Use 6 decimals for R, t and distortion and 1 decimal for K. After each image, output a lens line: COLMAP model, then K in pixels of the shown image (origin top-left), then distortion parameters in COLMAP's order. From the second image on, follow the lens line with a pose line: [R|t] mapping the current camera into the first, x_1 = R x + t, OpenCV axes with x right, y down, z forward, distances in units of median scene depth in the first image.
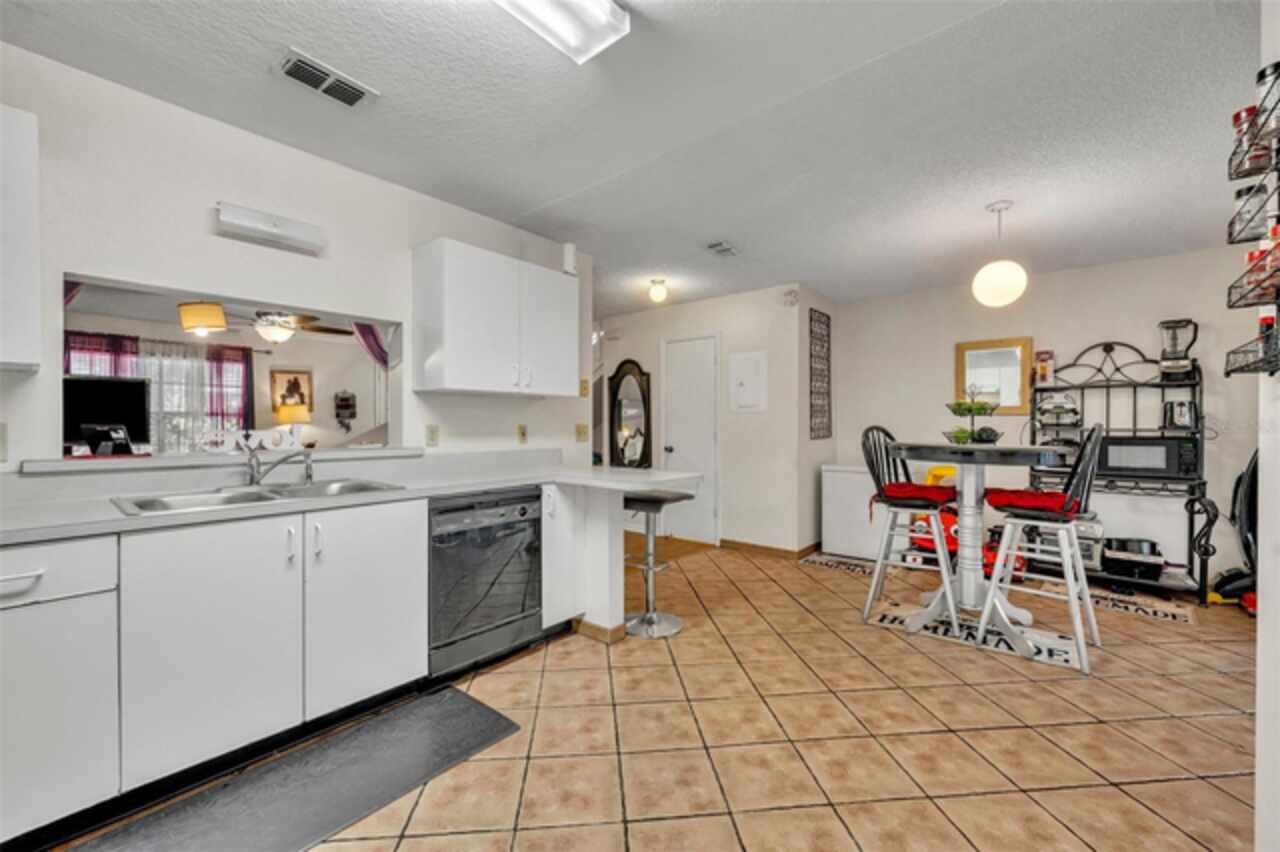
lens RADIAL K [[514.6, 0, 638.1], [0, 514.6, 429.2], [0, 0, 1]] dist [-0.000808, 0.000470]
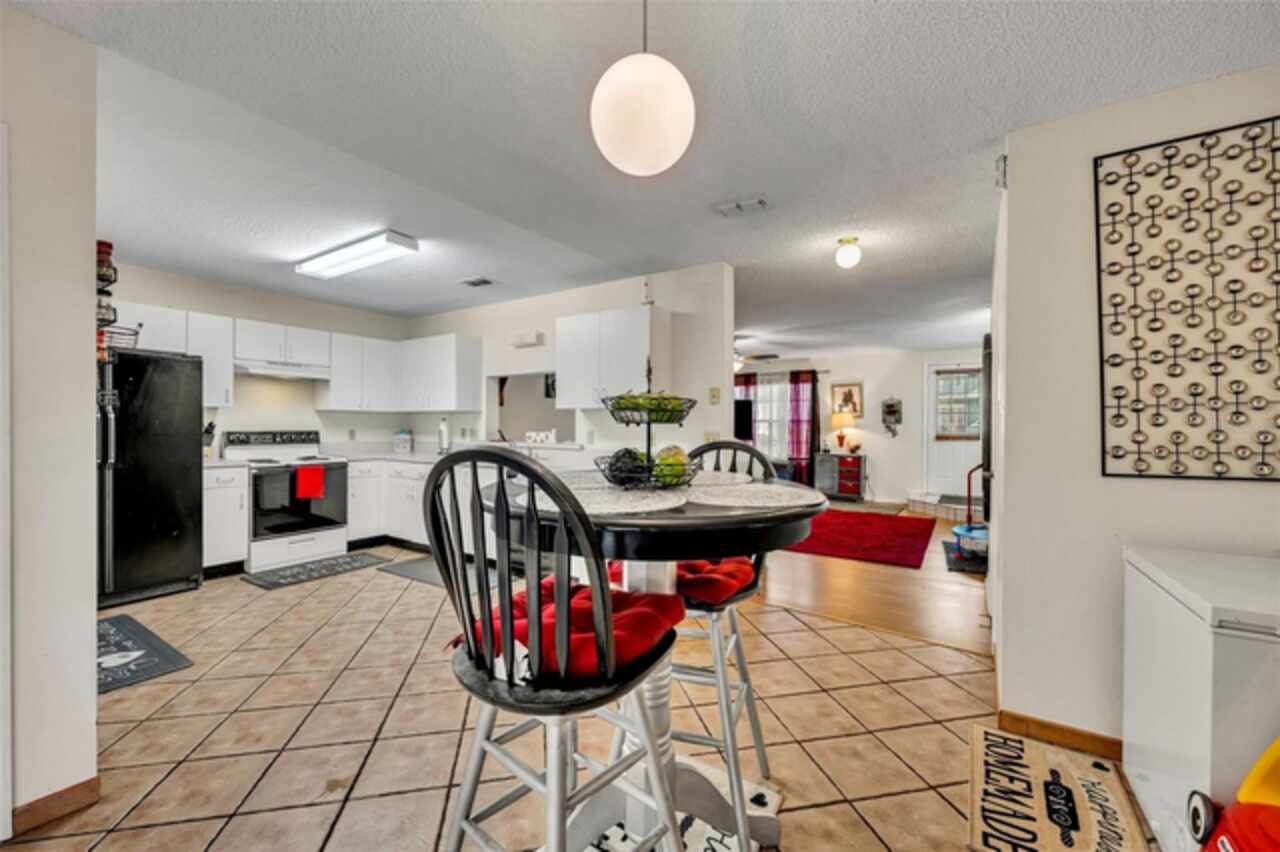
lens RADIAL K [[509.9, 0, 636.3], [0, 509.9, 427.6], [0, 0, 1]] dist [-0.001799, -0.000029]
pose [[0.107076, 0.004685, -0.994240, 0.857214], [-0.013146, 0.999908, 0.003295, -0.018267], [0.994164, 0.012717, 0.107128, 0.720975]]
